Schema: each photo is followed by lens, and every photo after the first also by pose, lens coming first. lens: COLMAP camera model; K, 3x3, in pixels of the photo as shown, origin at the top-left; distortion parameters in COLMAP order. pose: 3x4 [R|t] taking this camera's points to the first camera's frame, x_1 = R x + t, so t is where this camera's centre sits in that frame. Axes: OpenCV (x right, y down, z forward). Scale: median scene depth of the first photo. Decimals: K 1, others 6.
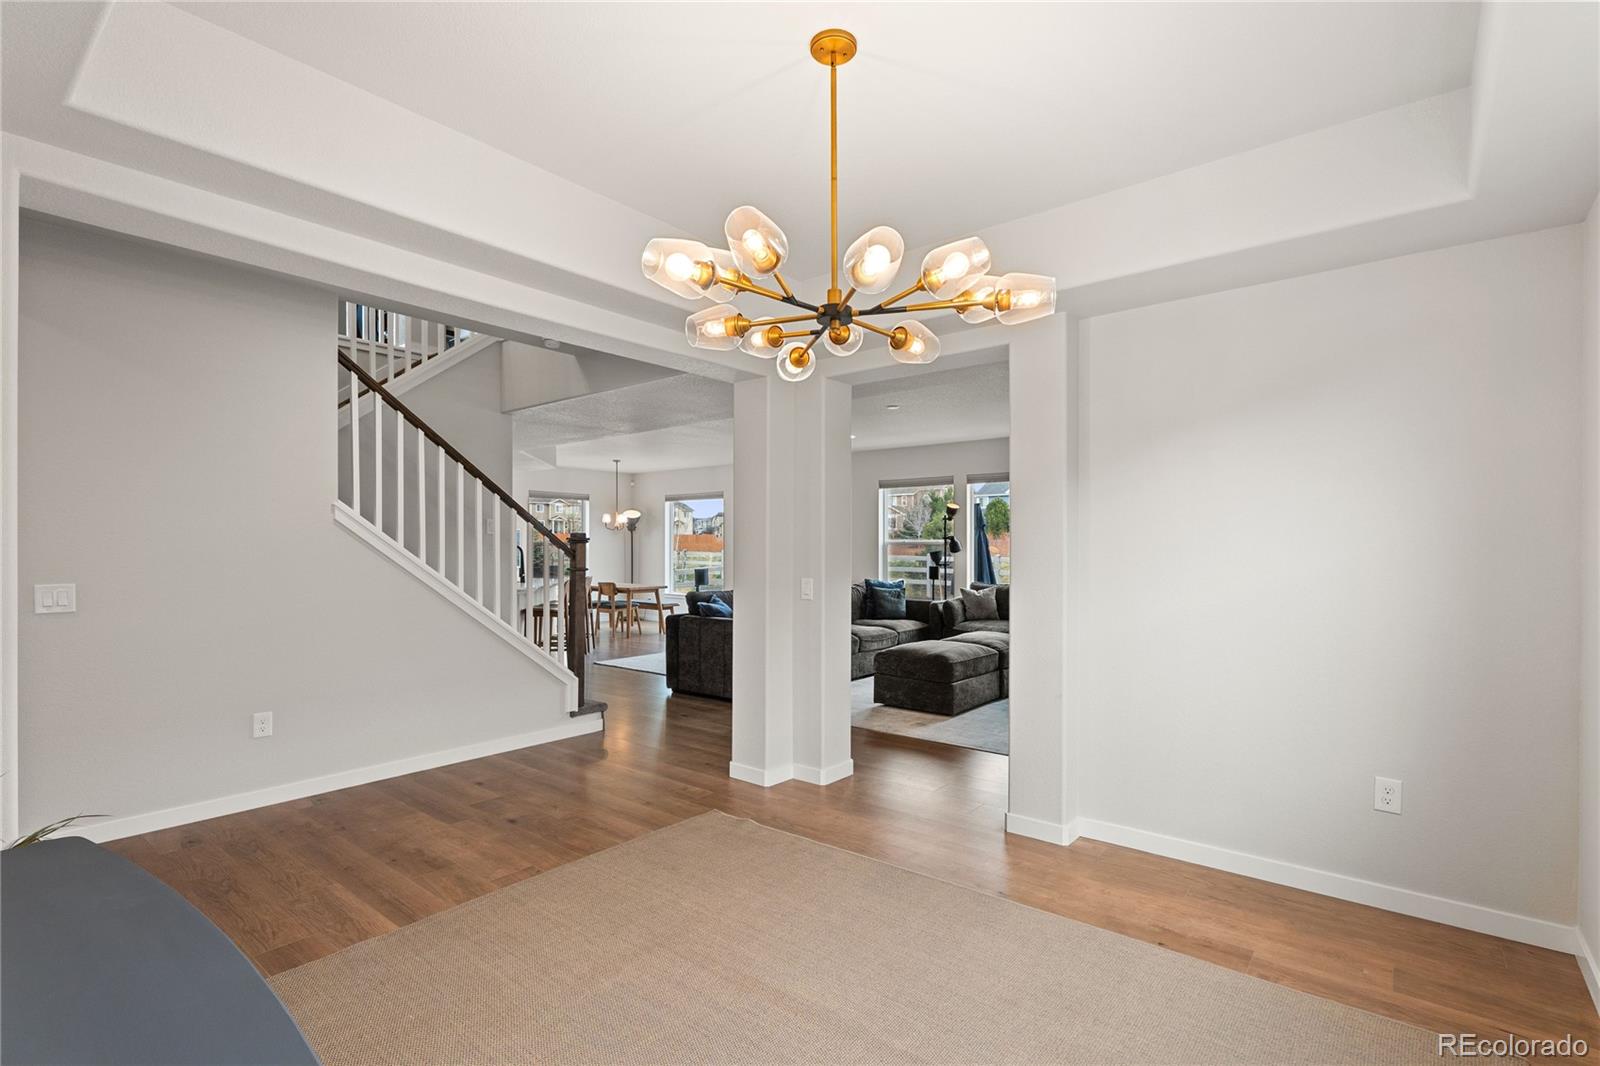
lens RADIAL K [[752.0, 0, 803.0], [0, 752.0, 540.9], [0, 0, 1]] dist [0.012614, -0.000502]
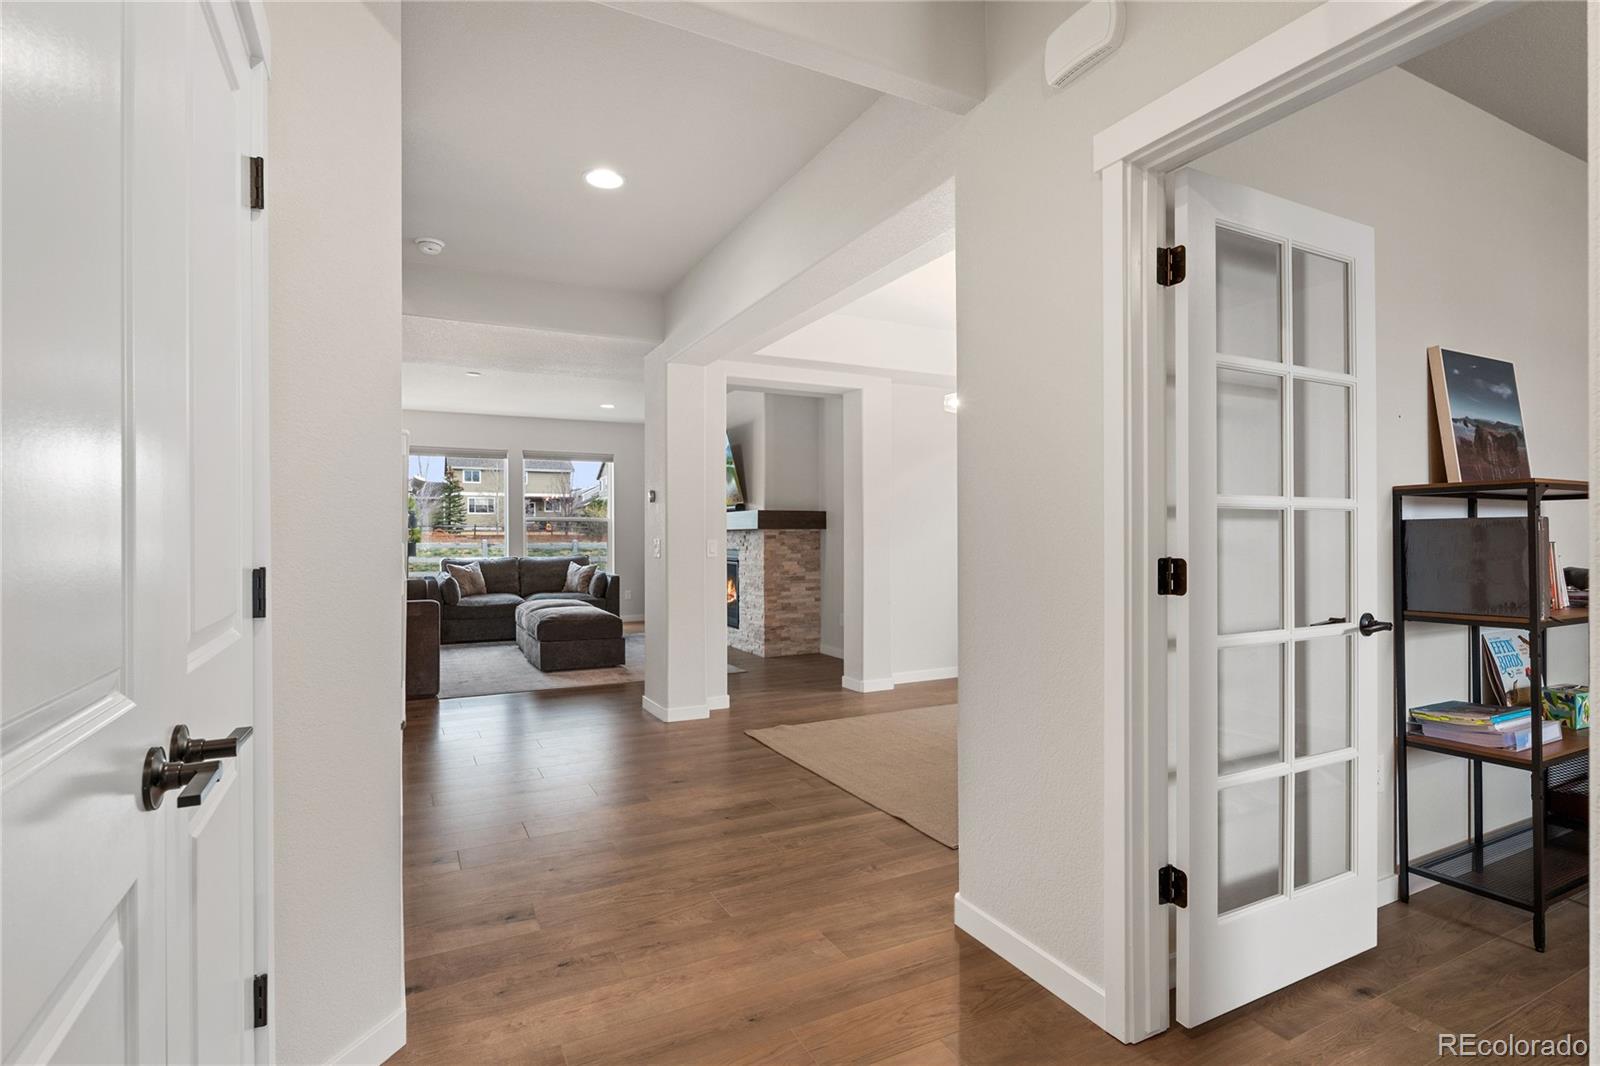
lens RADIAL K [[774.2, 0, 794.4], [0, 774.2, 530.5], [0, 0, 1]] dist [0.003510, 0.000309]
pose [[0.416222, -0.001160, 0.909262, -1.511723], [-0.008100, 0.999955, 0.004983, 0.035685], [-0.909227, -0.009439, 0.416193, 0.517017]]
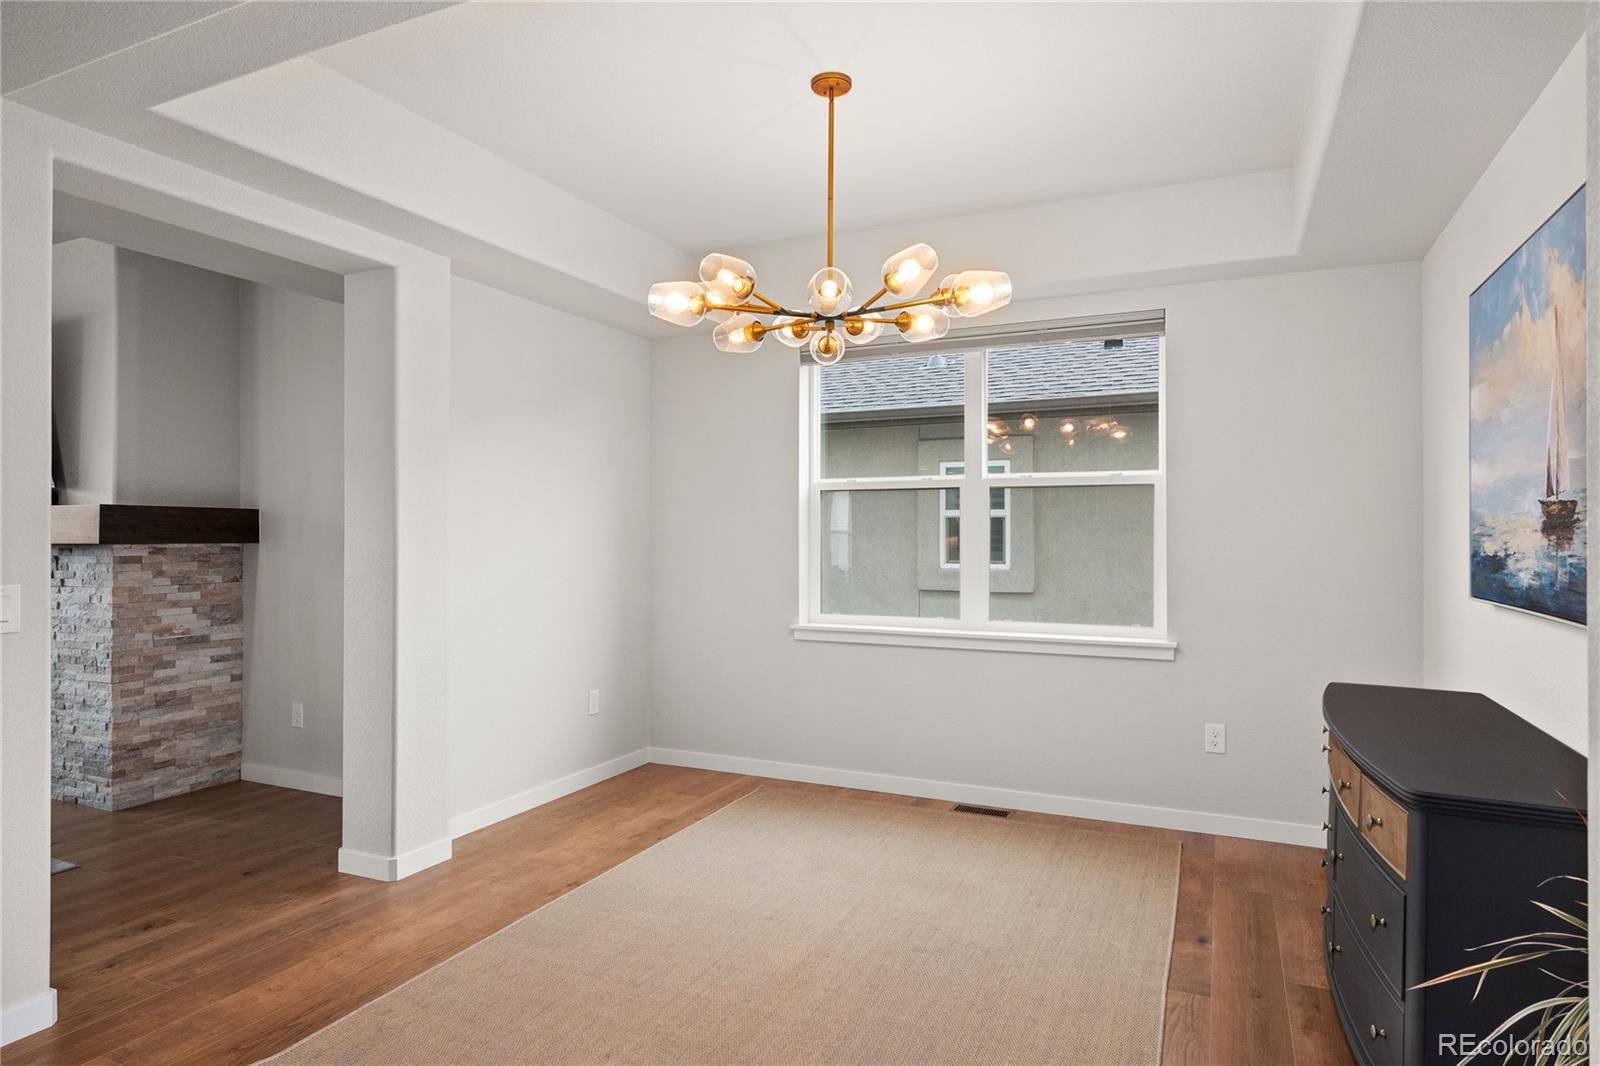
lens RADIAL K [[898.5, 0, 802.6], [0, 898.5, 534.0], [0, 0, 1]] dist [0.002353, -0.001154]
pose [[-0.239521, 0.001070, 0.970891, -0.880694], [-0.016291, 0.999854, -0.005121, 0.019047], [-0.970755, -0.017043, -0.239468, 0.948722]]
